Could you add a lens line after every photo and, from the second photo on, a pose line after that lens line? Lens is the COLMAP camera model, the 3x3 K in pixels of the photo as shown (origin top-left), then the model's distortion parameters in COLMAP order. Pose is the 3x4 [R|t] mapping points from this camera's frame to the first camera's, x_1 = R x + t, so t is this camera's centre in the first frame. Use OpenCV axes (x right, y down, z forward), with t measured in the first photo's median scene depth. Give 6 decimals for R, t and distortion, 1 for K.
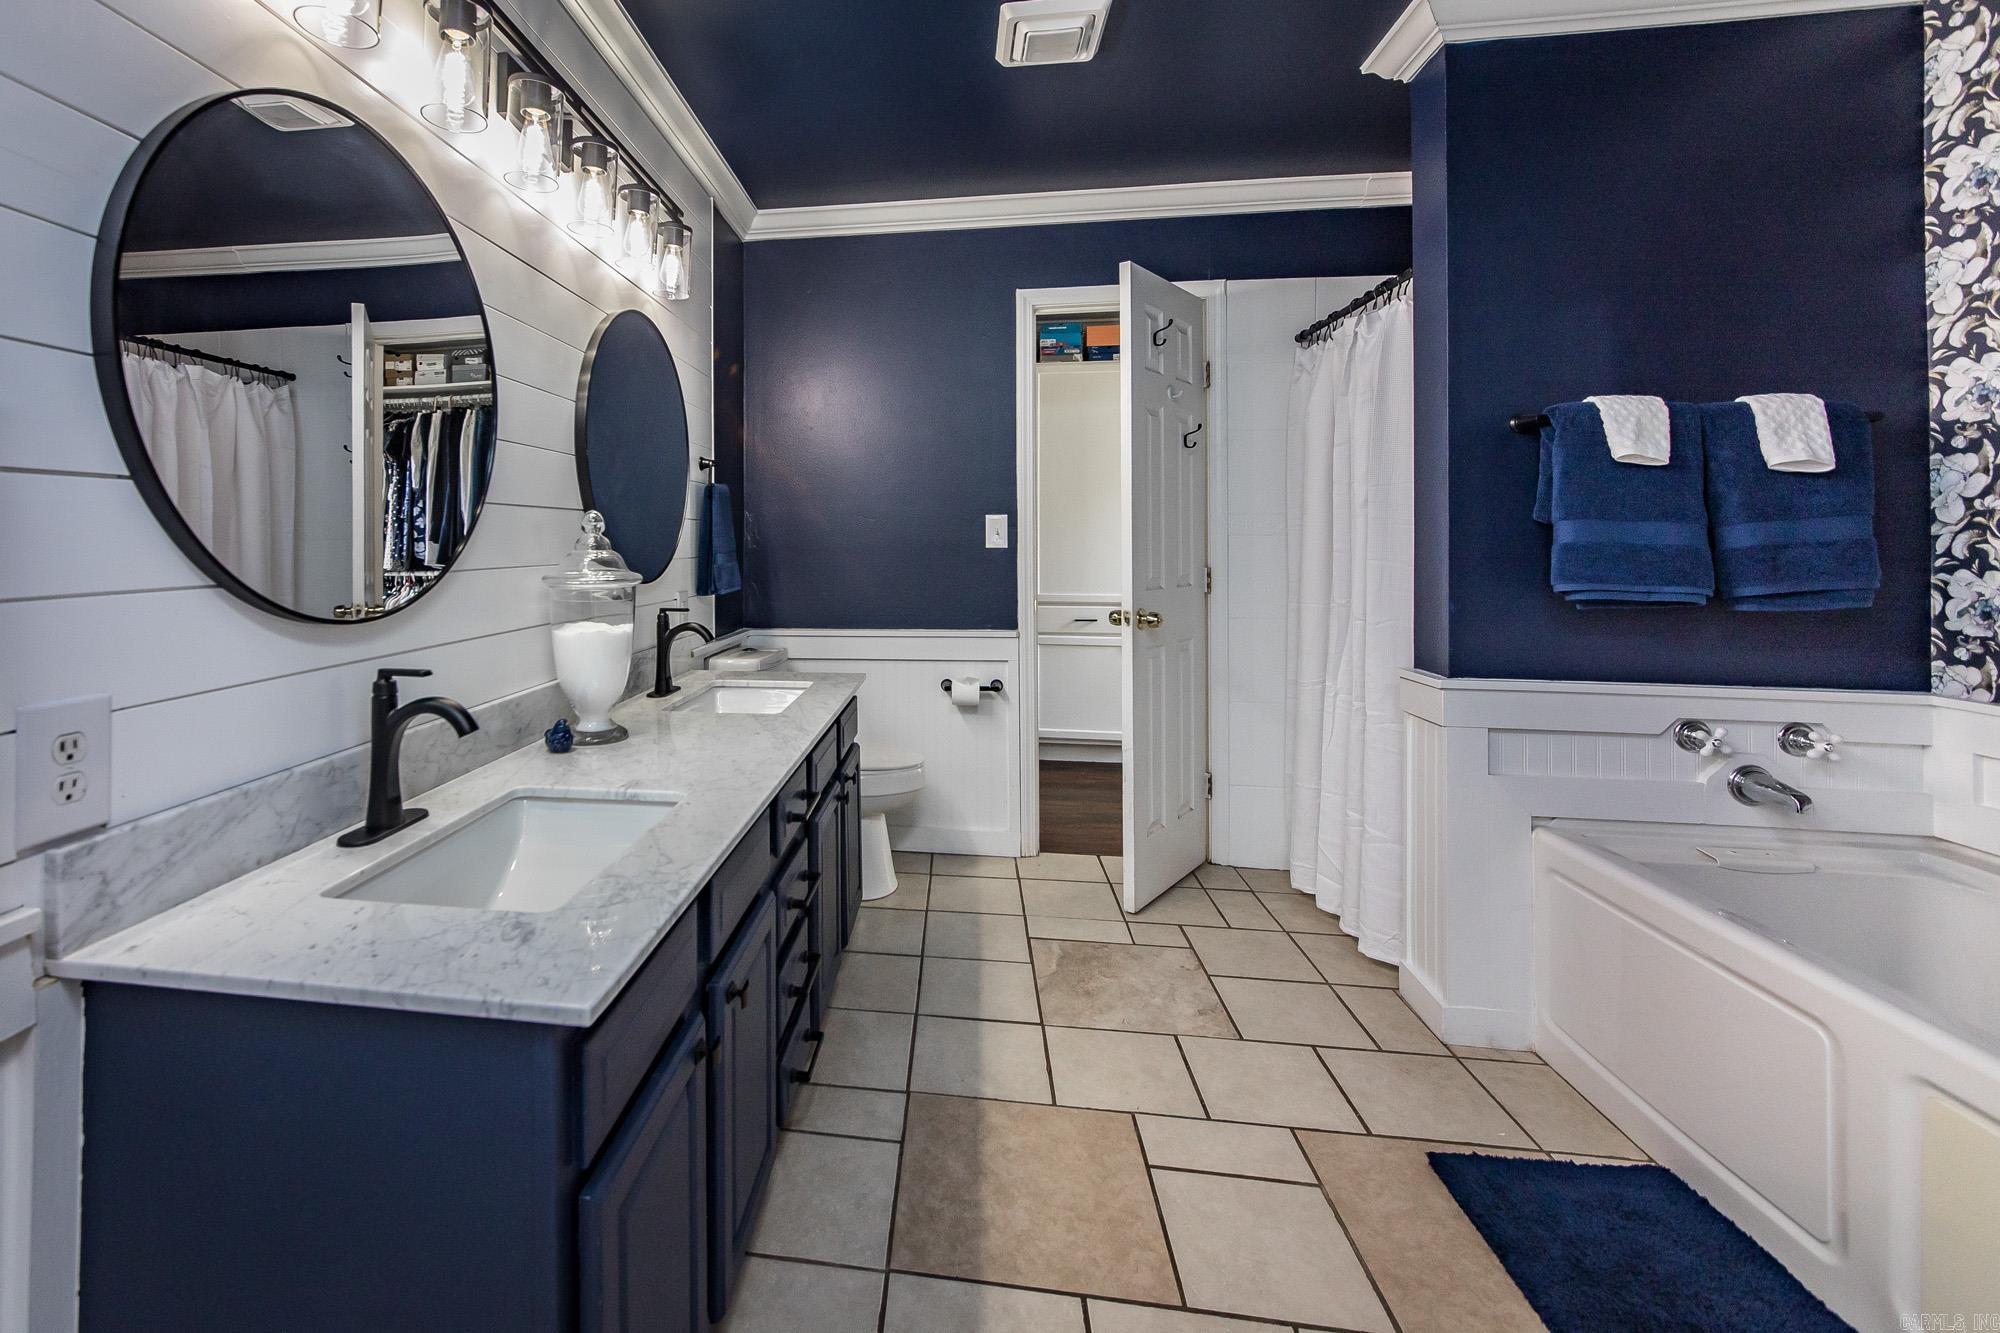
lens RADIAL K [[728.3, 0, 970.2], [0, 728.3, 669.8], [0, 0, 1]] dist [0.000904, 0.000639]
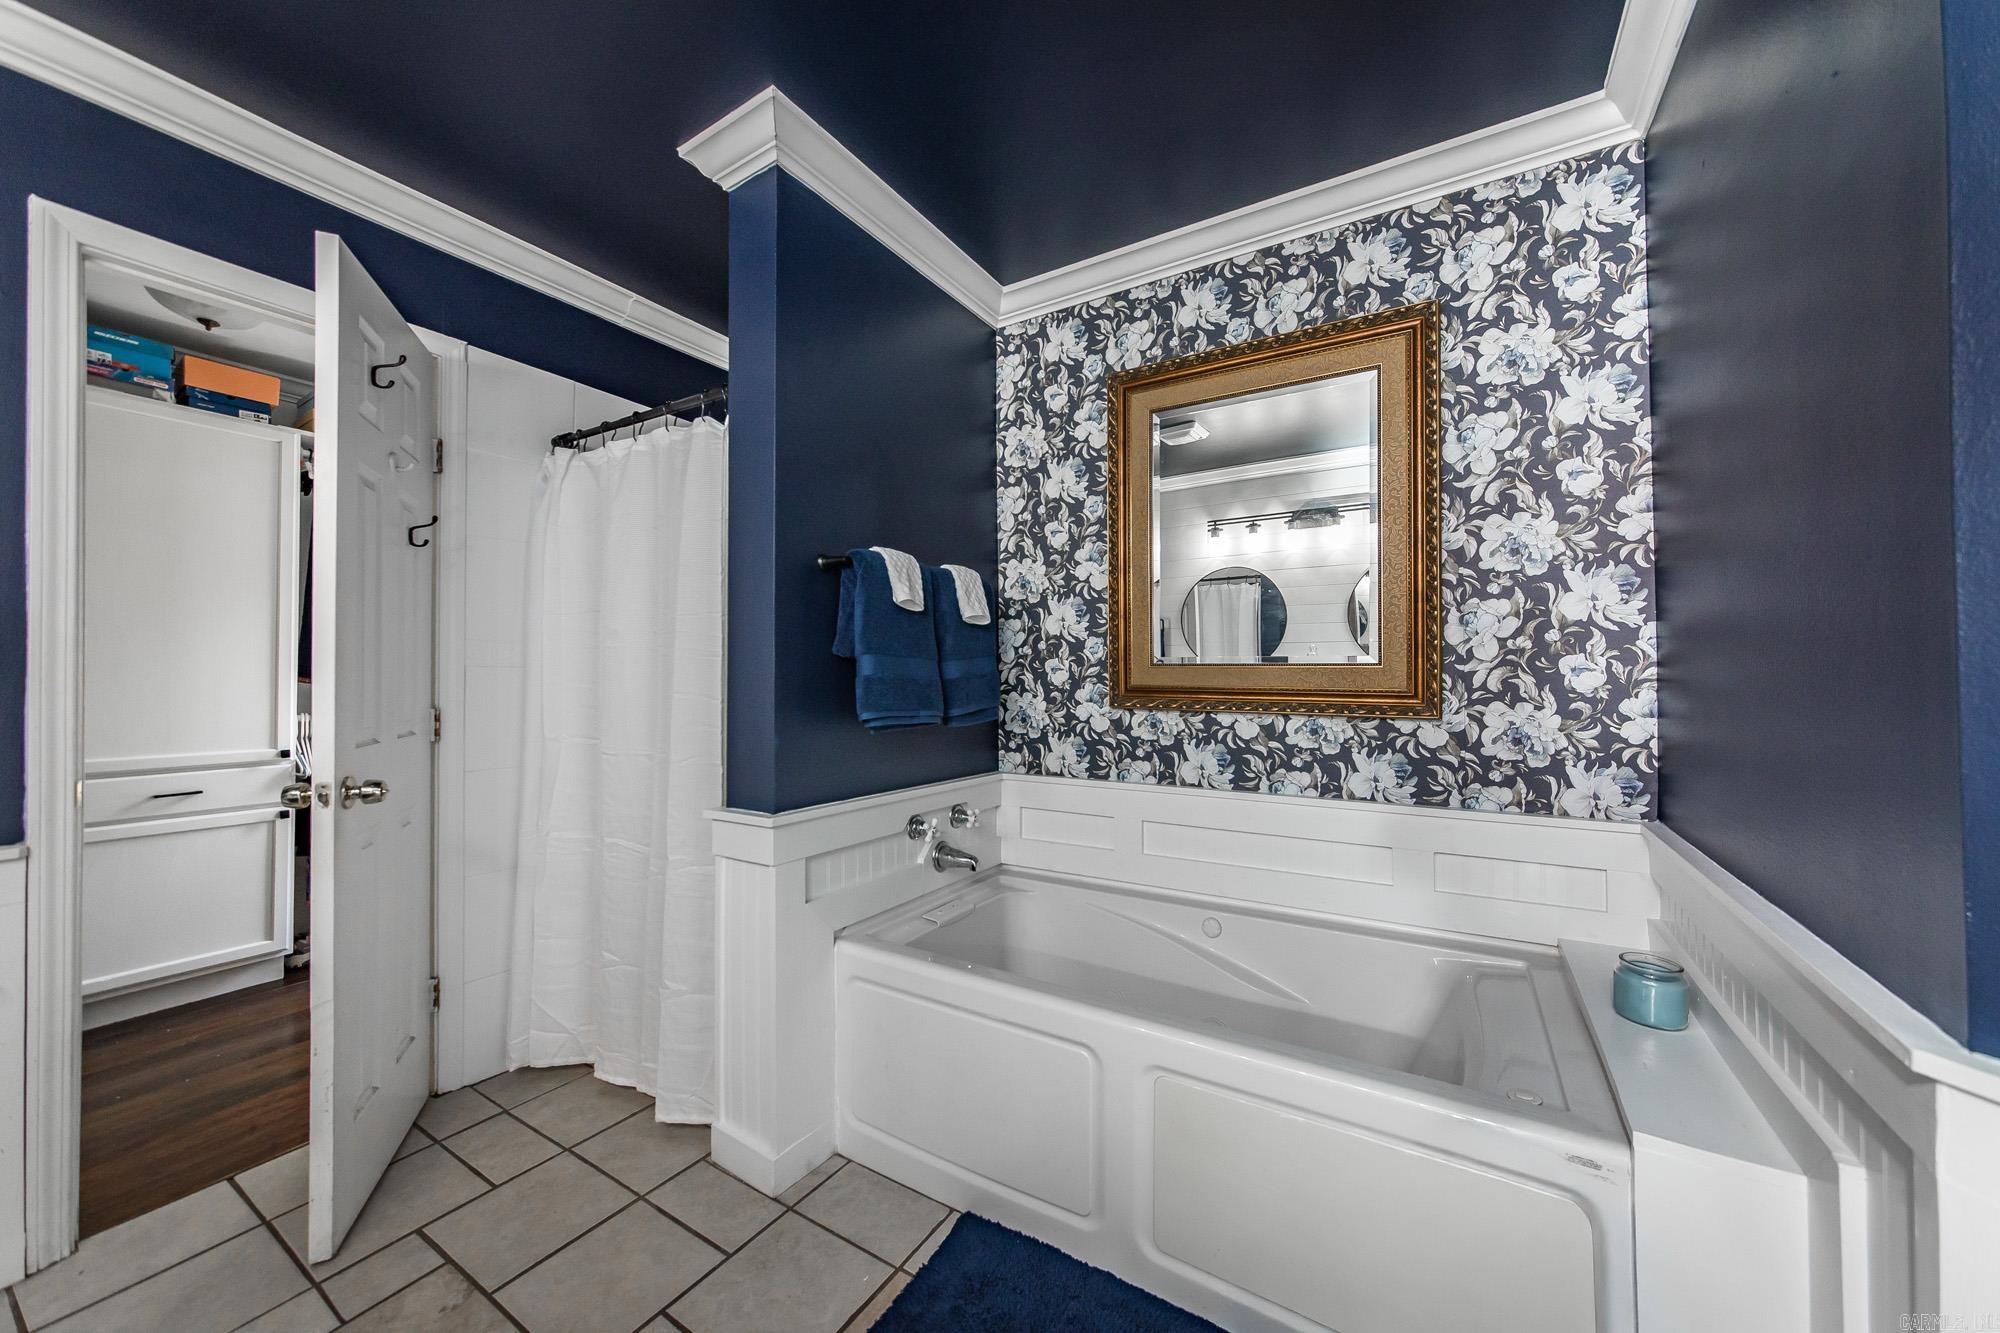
lens RADIAL K [[728.3, 0, 970.2], [0, 728.3, 669.8], [0, 0, 1]] dist [0.000904, 0.000639]
pose [[0.549034, 0.004746, 0.835786, -0.002989], [0.144544, 0.984377, -0.100542, -0.048004], [-0.823206, 0.176009, 0.539771, 0.267487]]
